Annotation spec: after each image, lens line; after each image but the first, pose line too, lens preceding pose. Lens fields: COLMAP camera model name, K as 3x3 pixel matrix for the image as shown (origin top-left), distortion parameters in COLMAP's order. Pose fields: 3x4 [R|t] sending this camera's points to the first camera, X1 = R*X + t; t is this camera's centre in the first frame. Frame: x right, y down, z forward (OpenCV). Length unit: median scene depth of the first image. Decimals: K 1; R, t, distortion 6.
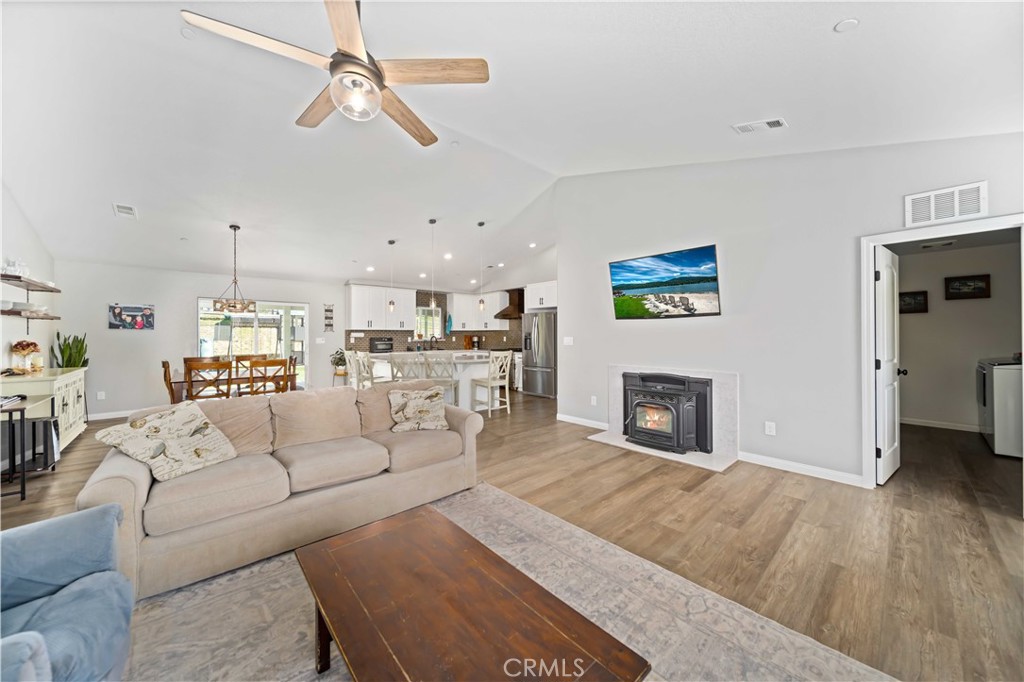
lens RADIAL K [[362.0, 0, 516.8], [0, 362.0, 328.1], [0, 0, 1]] dist [0.000757, 0.000036]
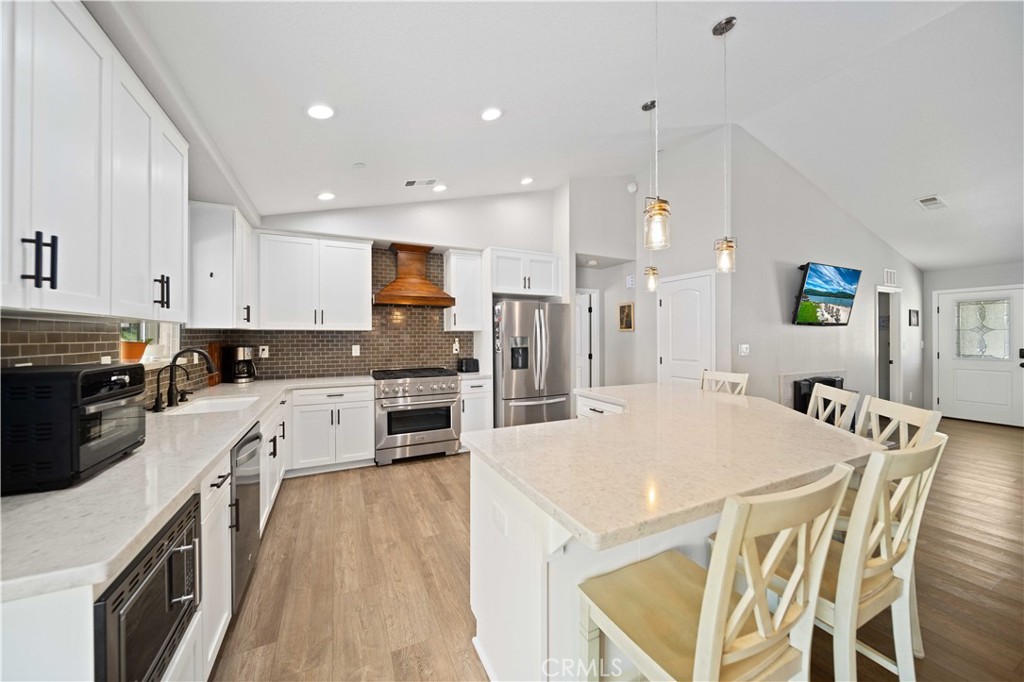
lens RADIAL K [[365.8, 0, 513.0], [0, 365.8, 331.4], [0, 0, 1]] dist [-0.001938, -0.000164]
pose [[0.294858, 0.014400, 0.955432, -0.846251], [-0.019015, 0.999777, -0.009200, 0.015538], [-0.955352, -0.015455, 0.295066, 1.445255]]
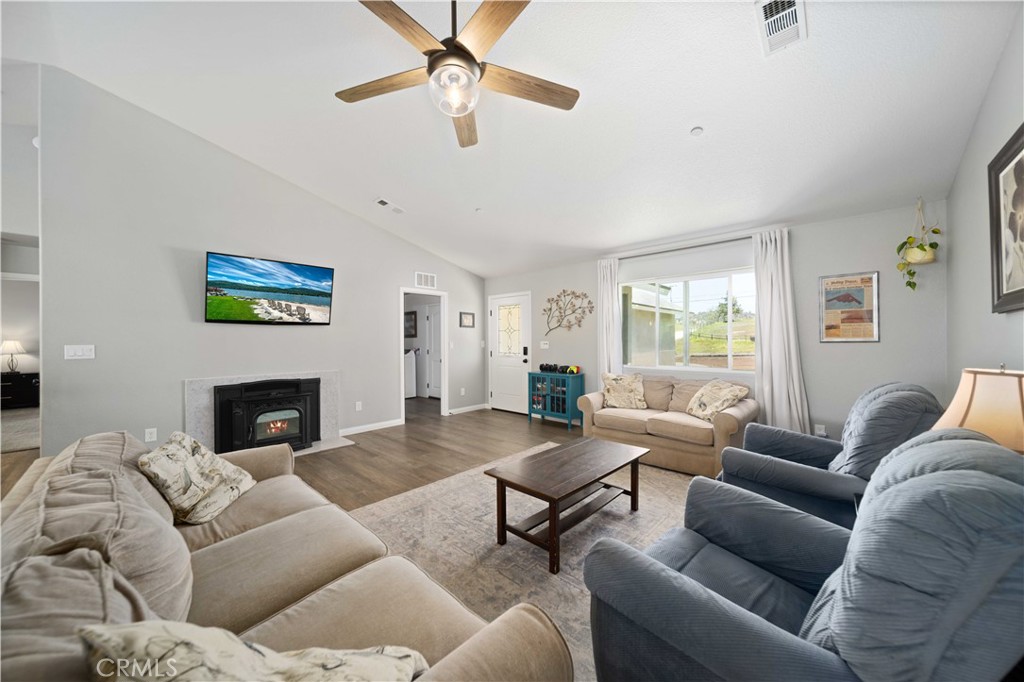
lens RADIAL K [[361.1, 0, 511.3], [0, 361.1, 344.9], [0, 0, 1]] dist [-0.000930, -0.000202]
pose [[-0.077875, -0.010312, 0.996910, -0.590874], [-0.011976, 0.999884, 0.009407, 0.010310], [-0.996891, -0.011207, -0.077990, 0.394048]]
